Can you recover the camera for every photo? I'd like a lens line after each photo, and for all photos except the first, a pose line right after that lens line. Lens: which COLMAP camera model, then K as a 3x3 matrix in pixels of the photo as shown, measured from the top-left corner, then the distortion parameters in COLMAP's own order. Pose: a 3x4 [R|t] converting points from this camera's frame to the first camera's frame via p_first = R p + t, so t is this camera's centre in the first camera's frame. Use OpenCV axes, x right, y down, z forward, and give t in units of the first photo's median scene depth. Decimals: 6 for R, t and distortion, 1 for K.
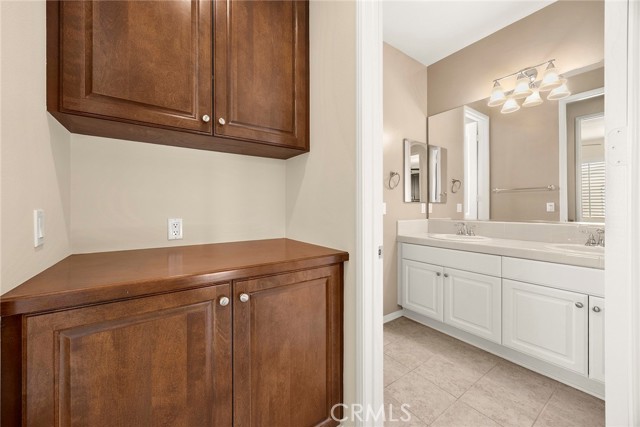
lens RADIAL K [[244.7, 0, 318.6], [0, 244.7, 206.7], [0, 0, 1]] dist [0.001095, 0.000146]
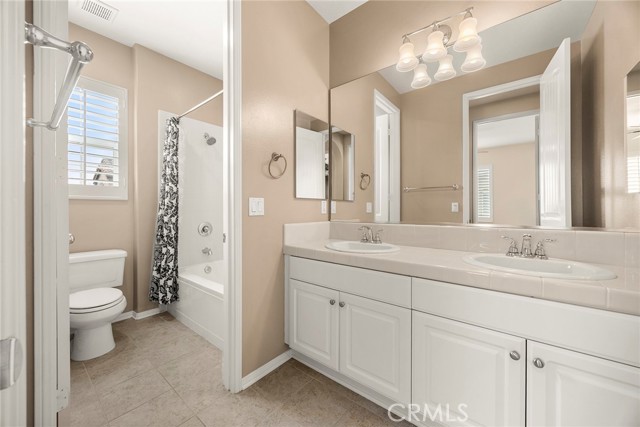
lens RADIAL K [[244.7, 0, 318.6], [0, 244.7, 206.7], [0, 0, 1]] dist [0.001095, 0.000146]
pose [[0.960724, 0.007077, 0.277414, 0.223012], [-0.005725, 0.999967, -0.005684, 0.010264], [-0.277445, 0.003872, 0.960734, 0.300806]]
